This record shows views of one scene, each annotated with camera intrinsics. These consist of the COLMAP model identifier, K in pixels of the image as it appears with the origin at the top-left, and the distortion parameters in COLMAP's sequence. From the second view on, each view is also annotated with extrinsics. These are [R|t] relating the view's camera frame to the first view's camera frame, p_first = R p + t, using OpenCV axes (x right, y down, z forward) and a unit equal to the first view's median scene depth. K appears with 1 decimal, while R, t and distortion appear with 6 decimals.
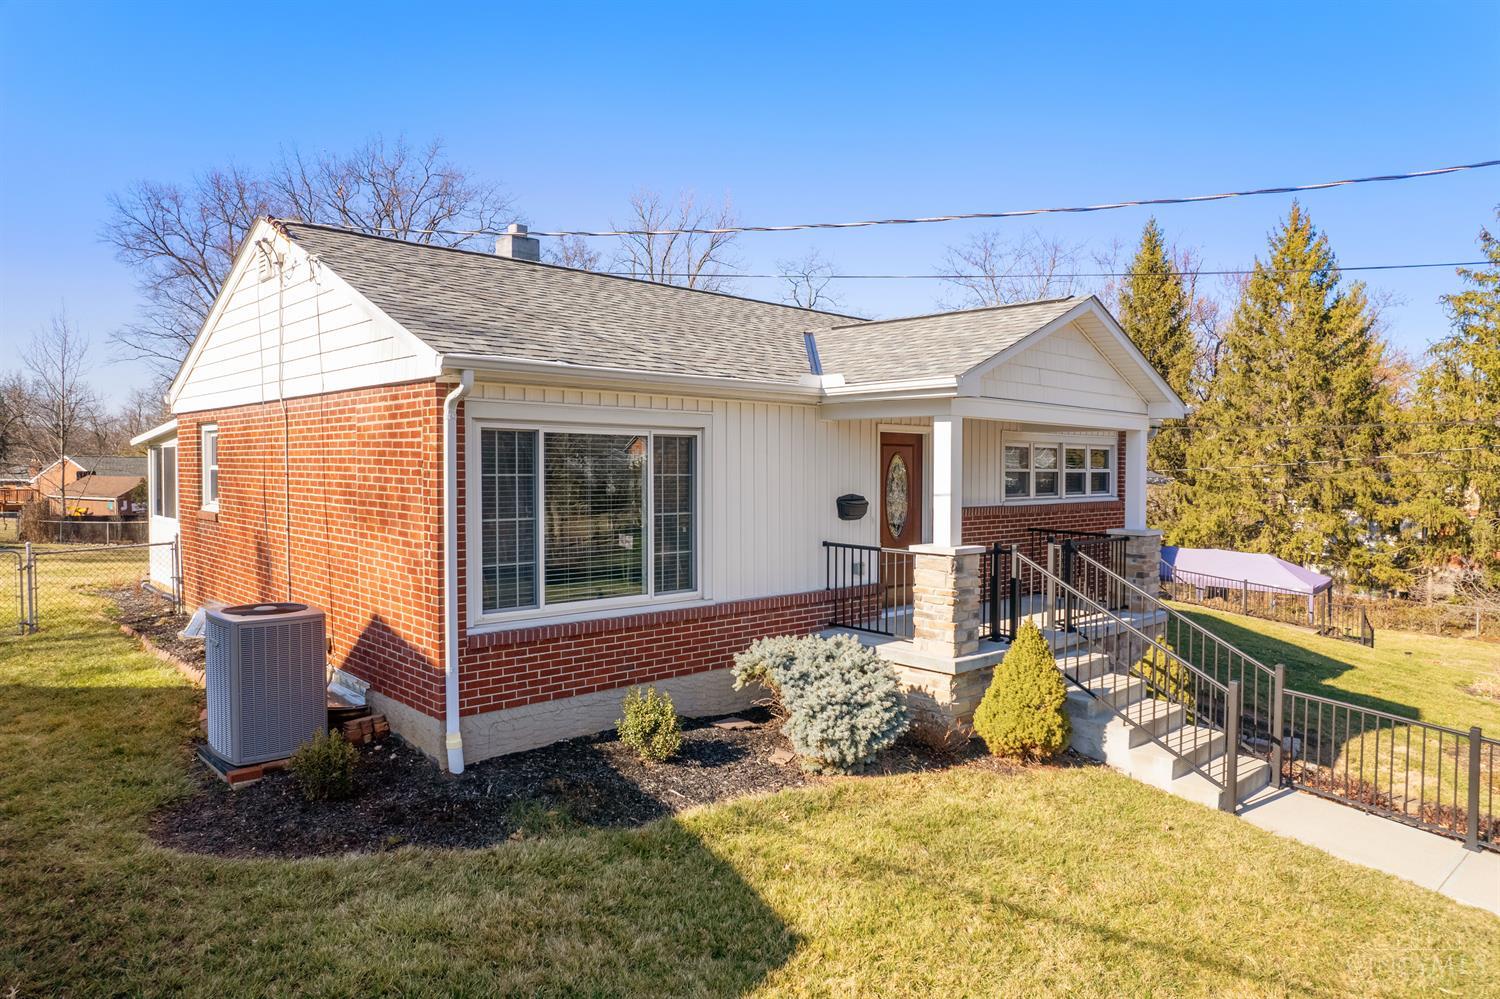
lens RADIAL K [[992.1, 0, 690.5], [0, 992.1, 476.3], [0, 0, 1]] dist [-0.064234, 0.051493]
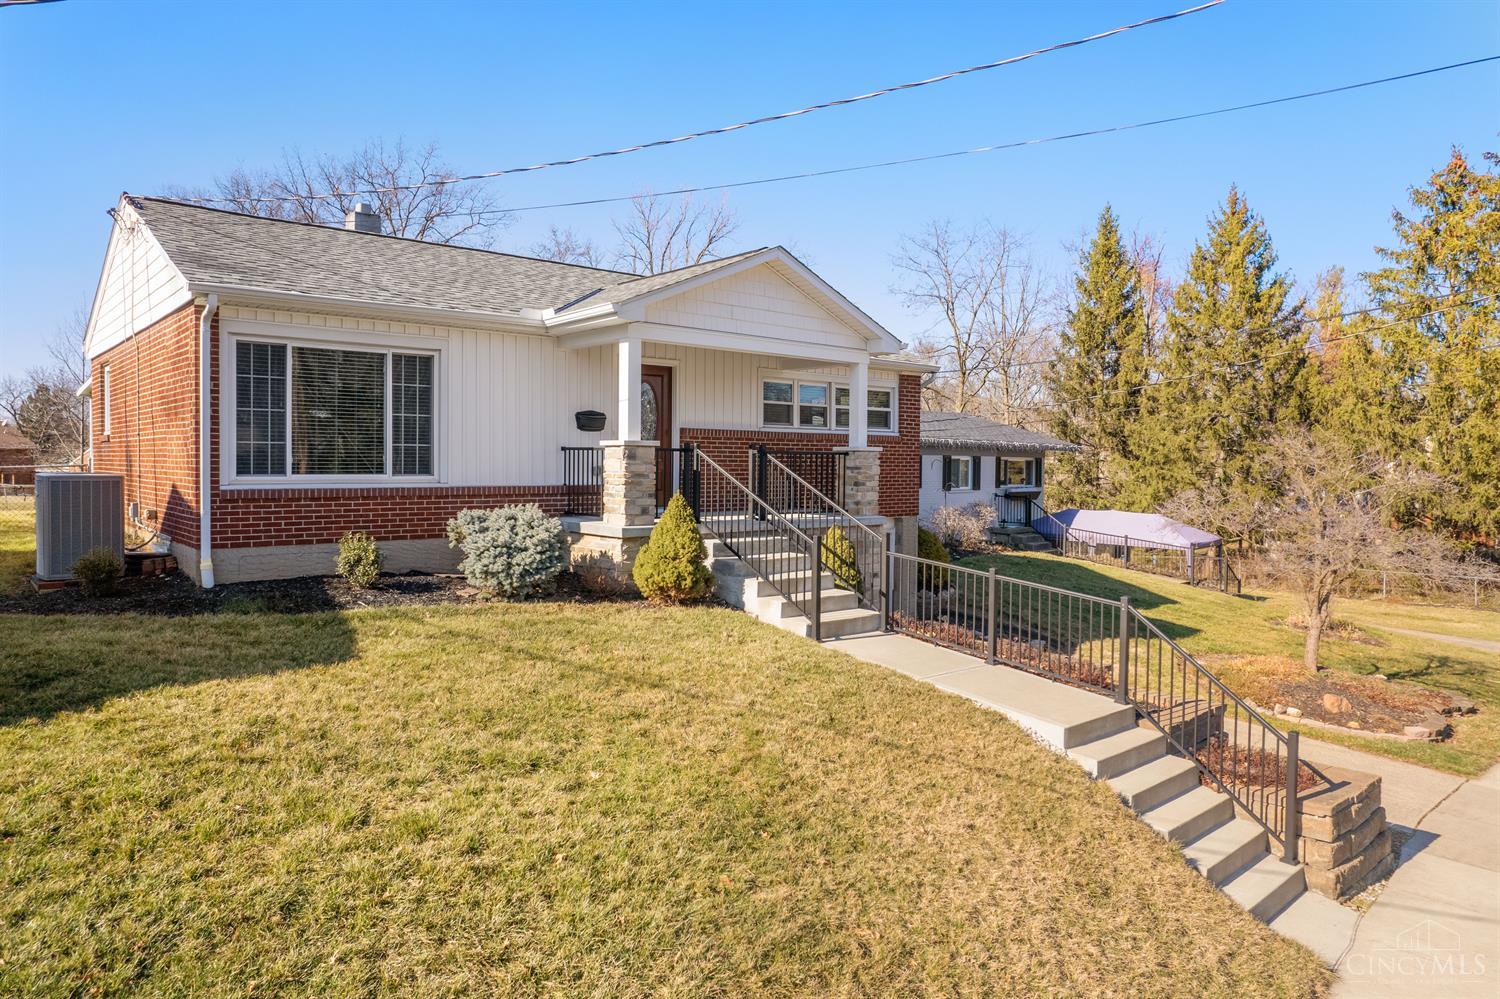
lens RADIAL K [[992.1, 0, 690.5], [0, 992.1, 476.3], [0, 0, 1]] dist [-0.064234, 0.051493]
pose [[0.998845, -0.001155, -0.048025, 0.412757], [0.001085, 0.999998, -0.001480, 0.121792], [0.048026, 0.001426, 0.998845, -0.275368]]
